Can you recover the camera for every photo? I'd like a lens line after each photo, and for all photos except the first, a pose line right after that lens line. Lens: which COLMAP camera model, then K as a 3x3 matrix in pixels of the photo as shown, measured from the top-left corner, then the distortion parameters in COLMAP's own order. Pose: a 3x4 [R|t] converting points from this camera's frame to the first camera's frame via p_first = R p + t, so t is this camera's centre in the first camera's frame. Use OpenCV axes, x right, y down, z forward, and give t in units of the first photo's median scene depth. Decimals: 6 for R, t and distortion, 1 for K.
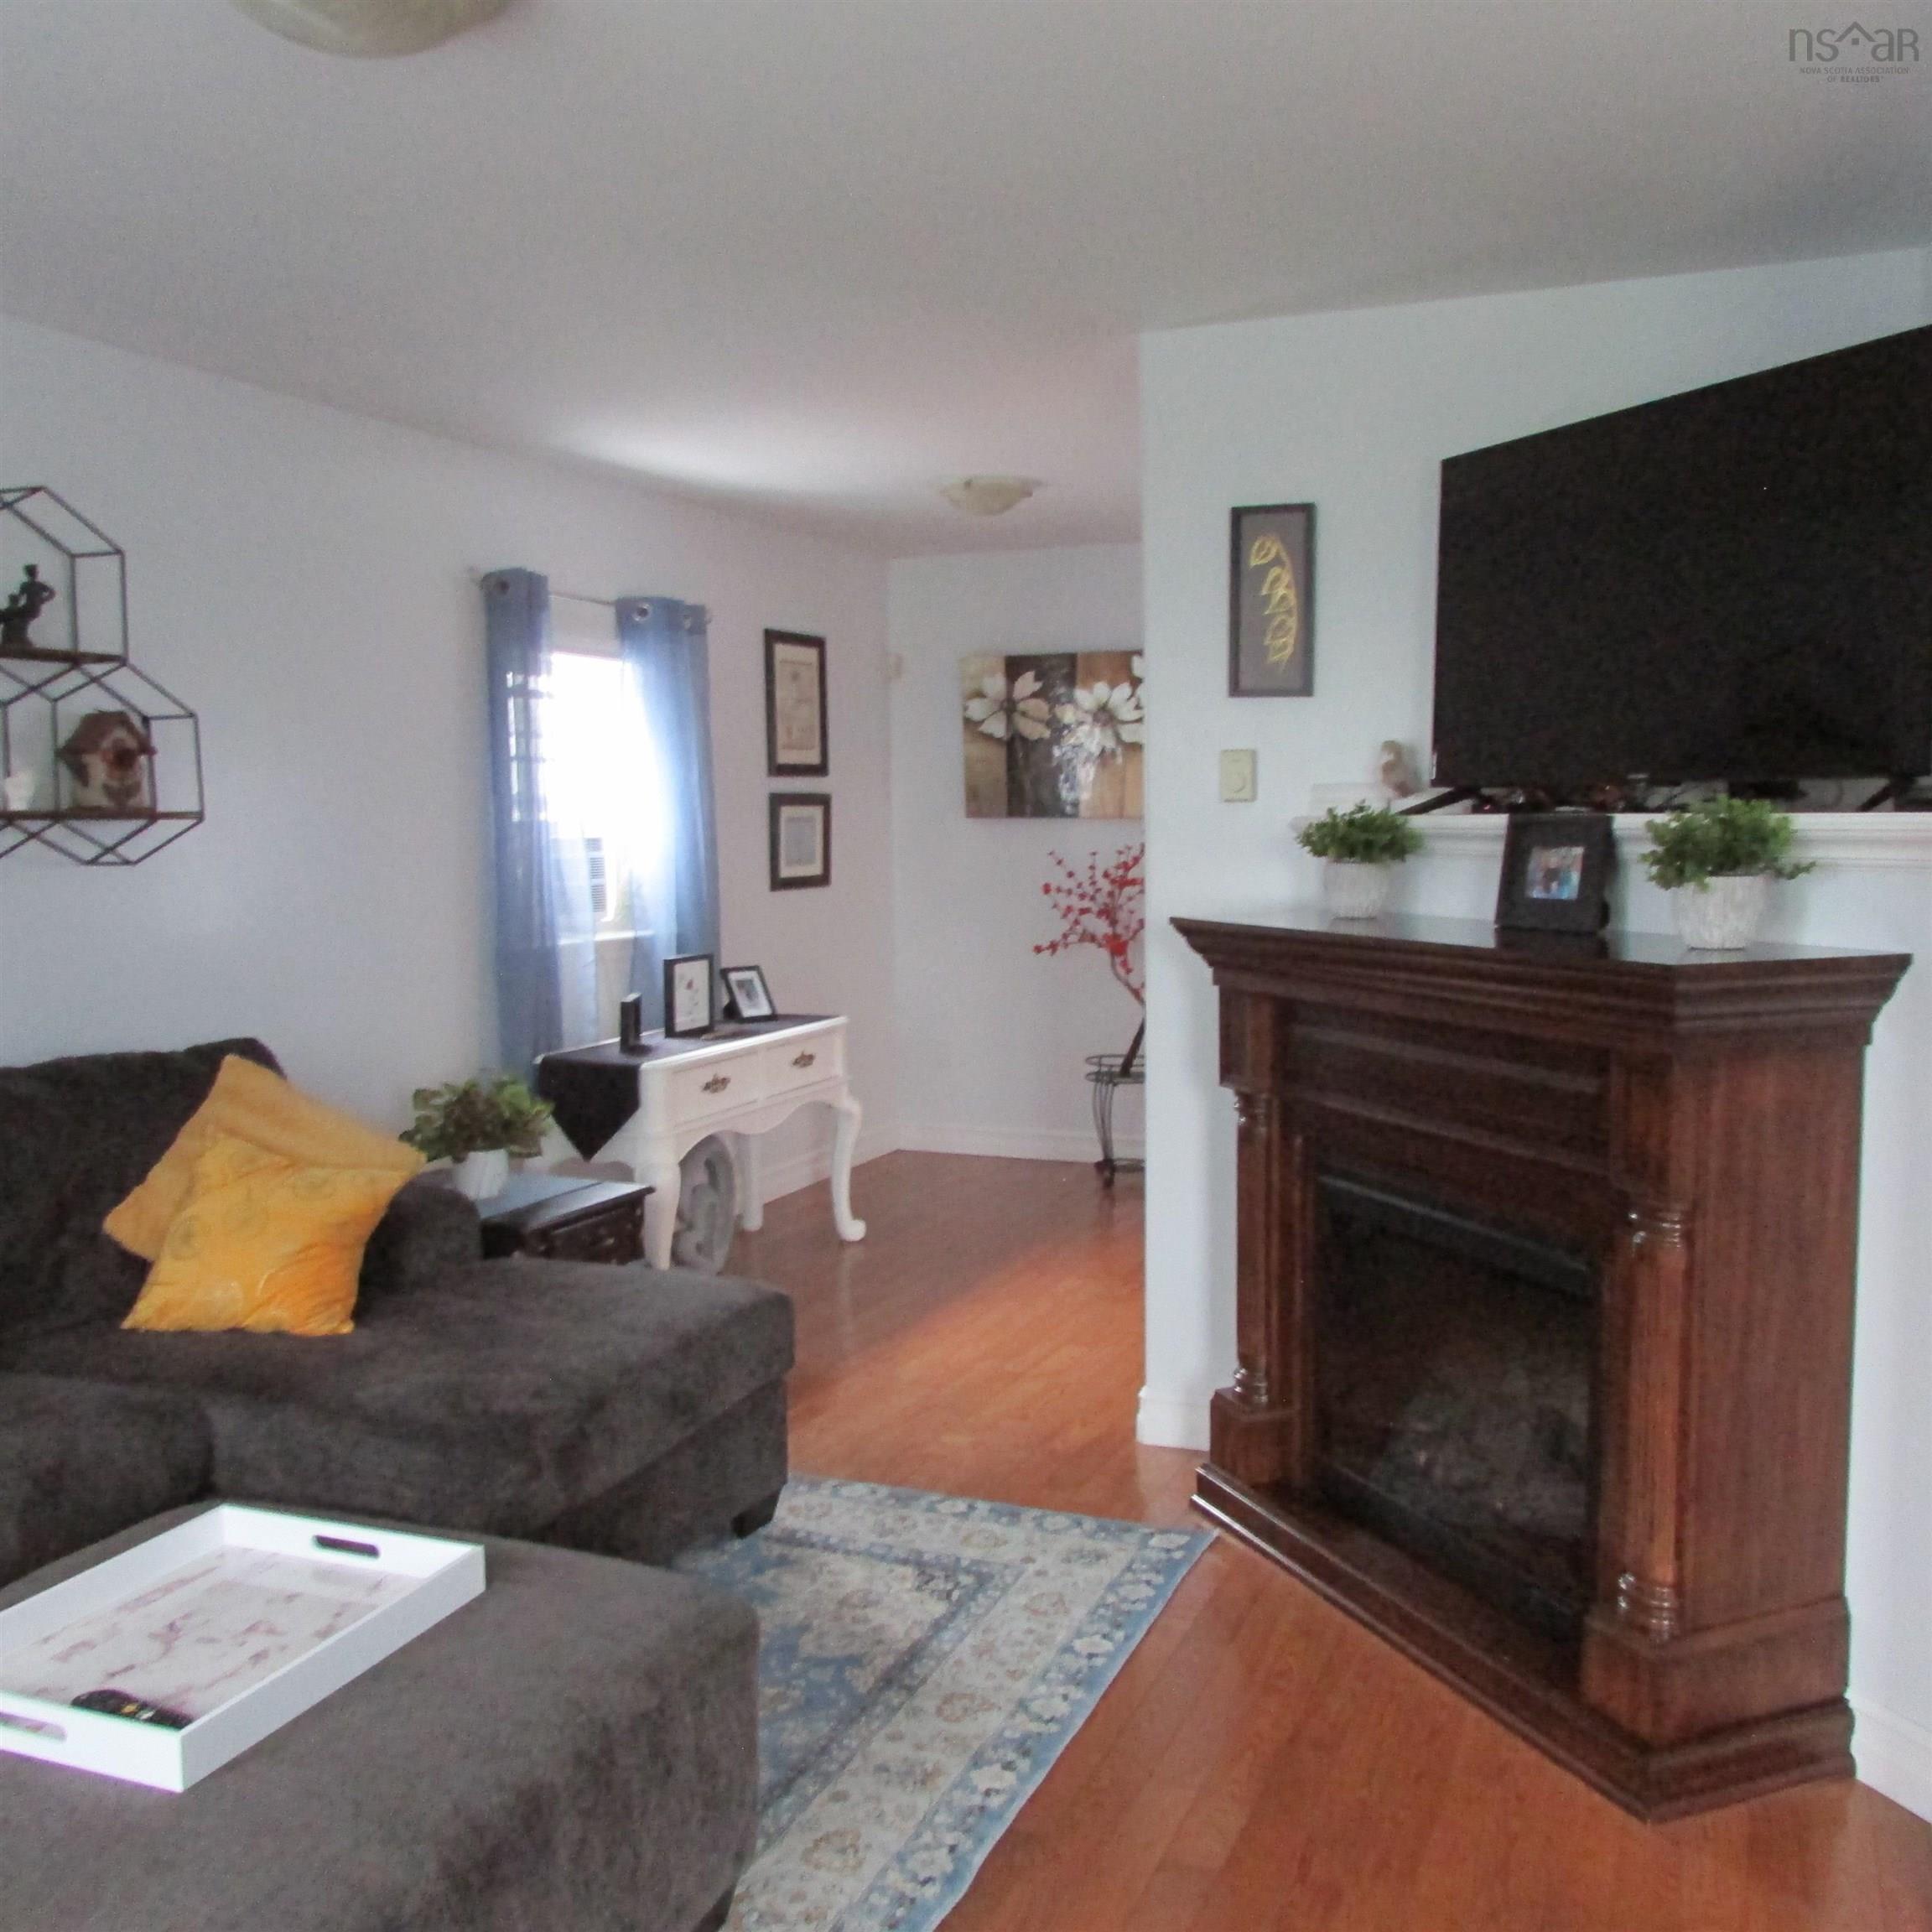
lens RADIAL K [[1859.5, 0, 966.0], [0, 1859.5, 966.0], [0, 0, 1]] dist [0.002037, -0.004514]
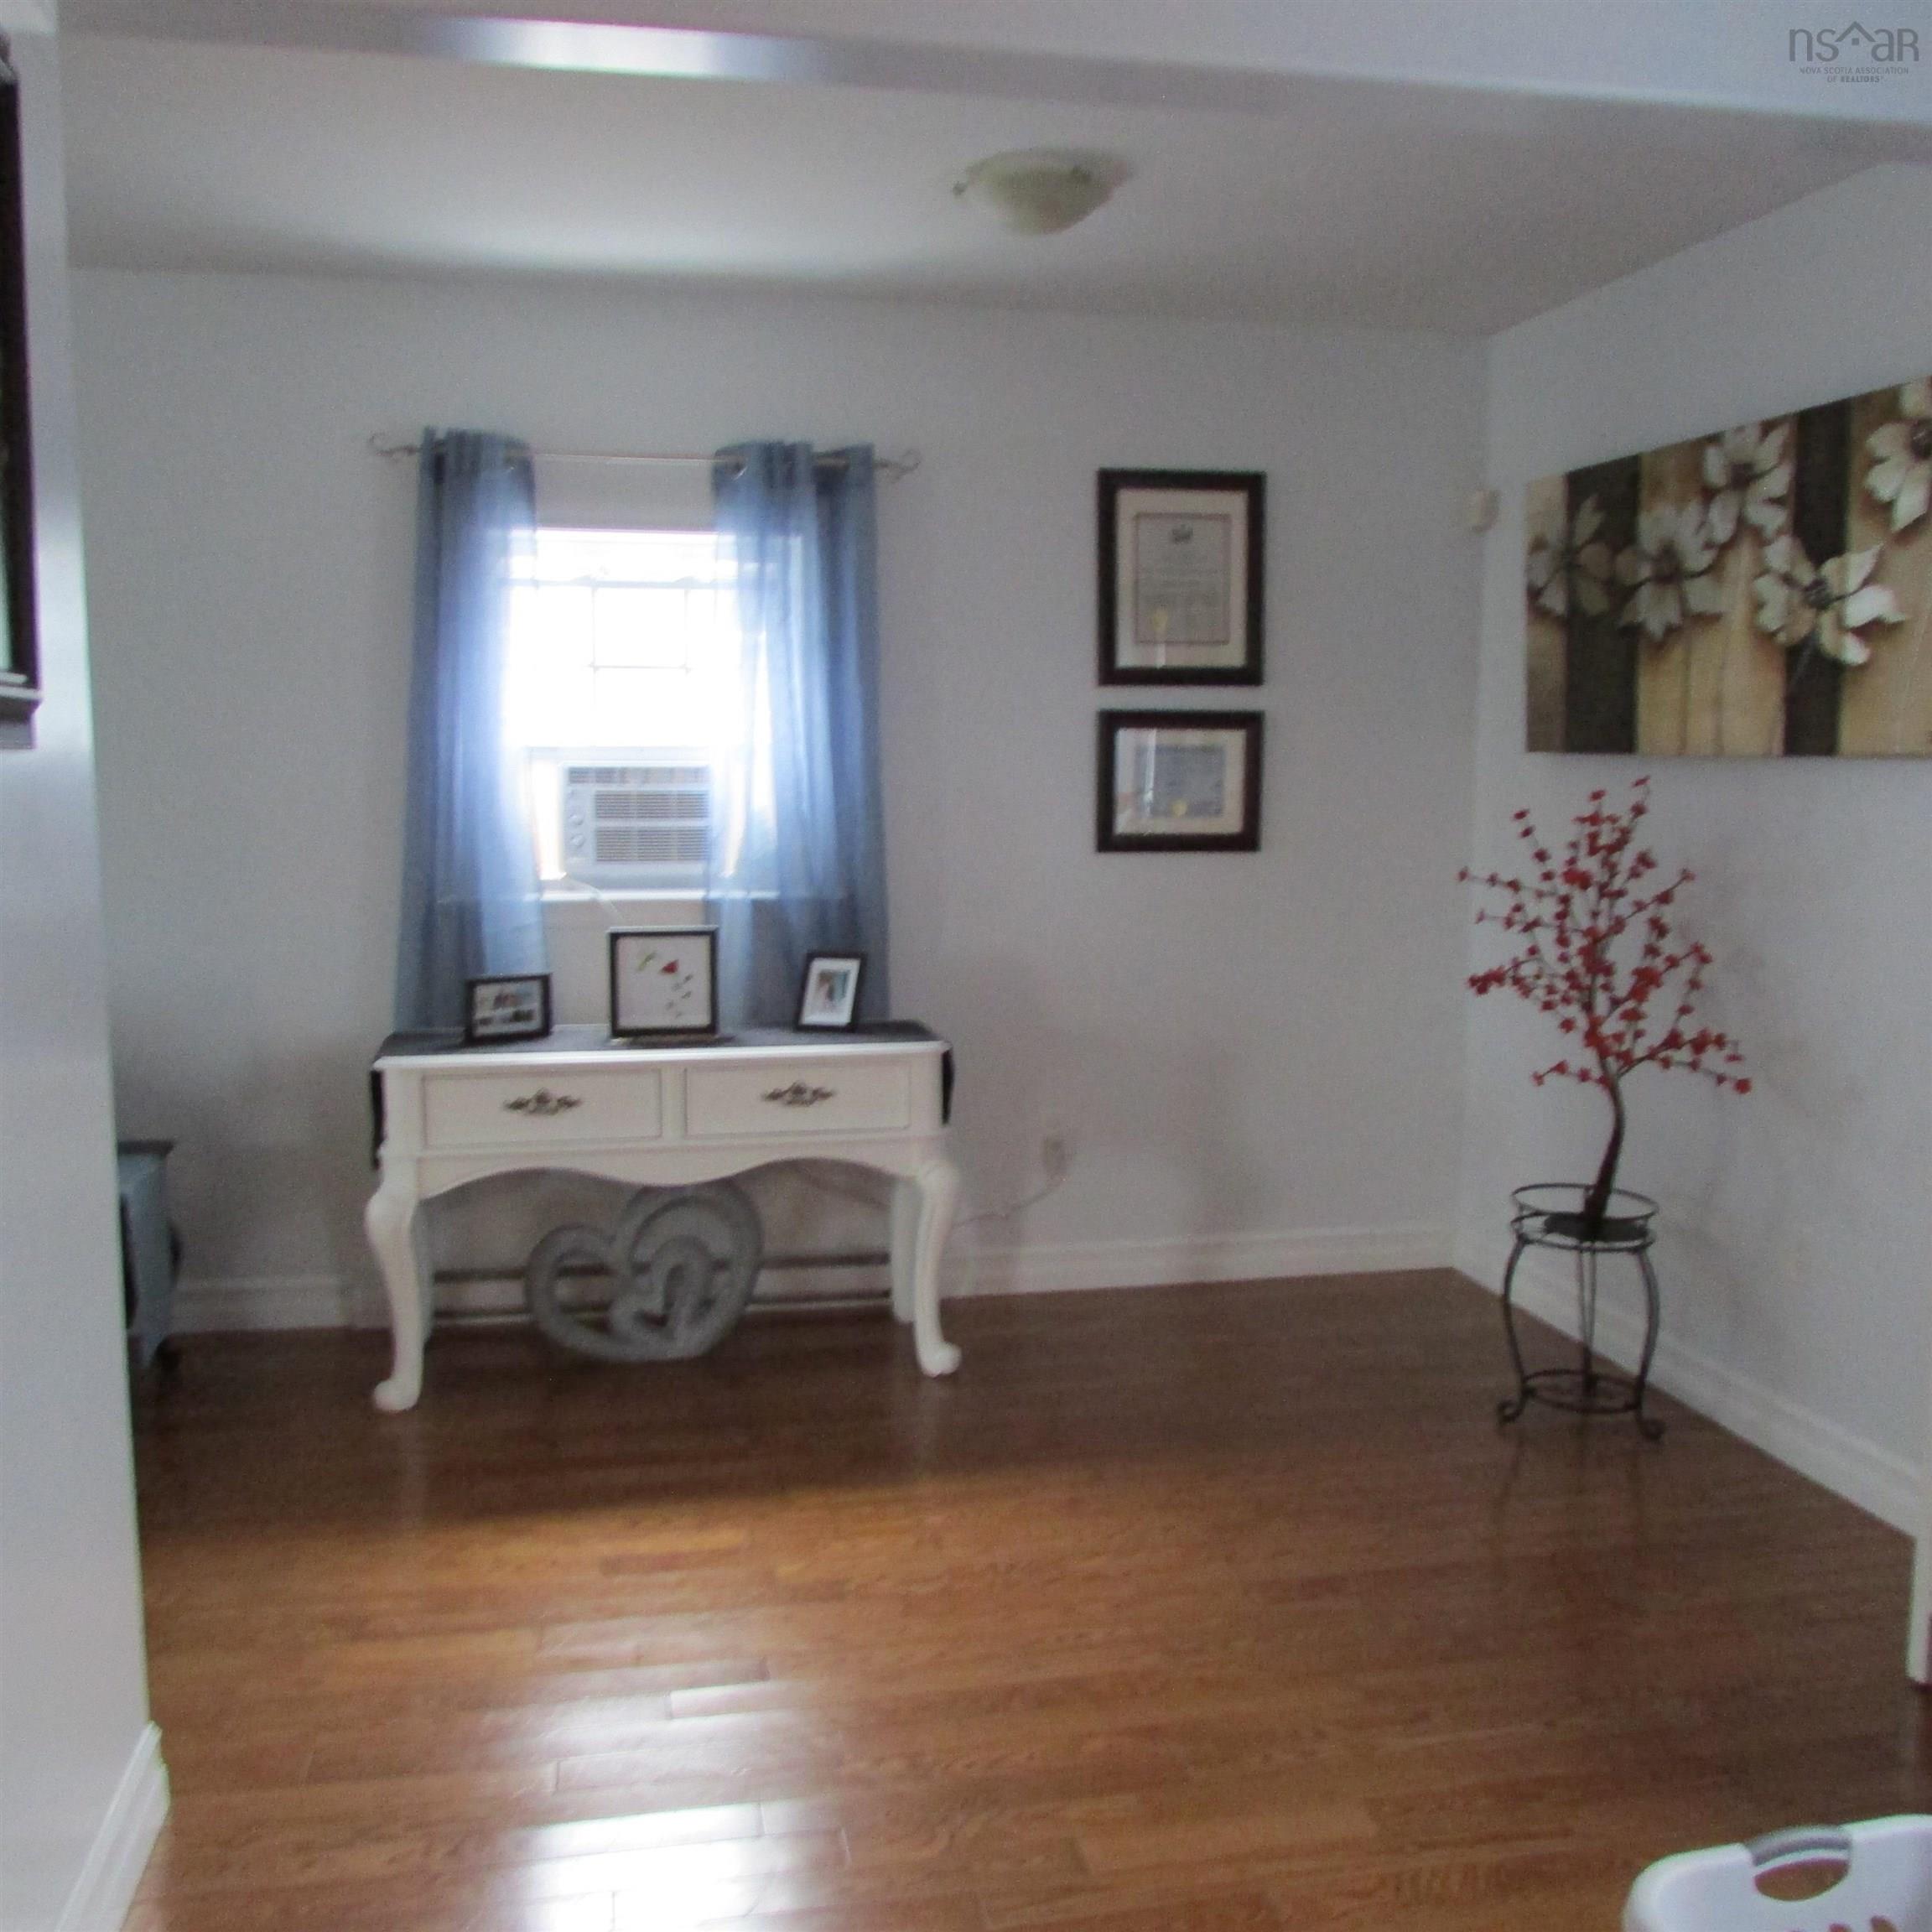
lens RADIAL K [[1859.5, 0, 966.0], [0, 1859.5, 966.0], [0, 0, 1]] dist [0.002037, -0.004514]
pose [[0.572396, 0.107267, -0.812931, 0.525879], [-0.079176, 0.994004, 0.075411, -0.056319], [0.816146, 0.021200, 0.577457, 0.675662]]
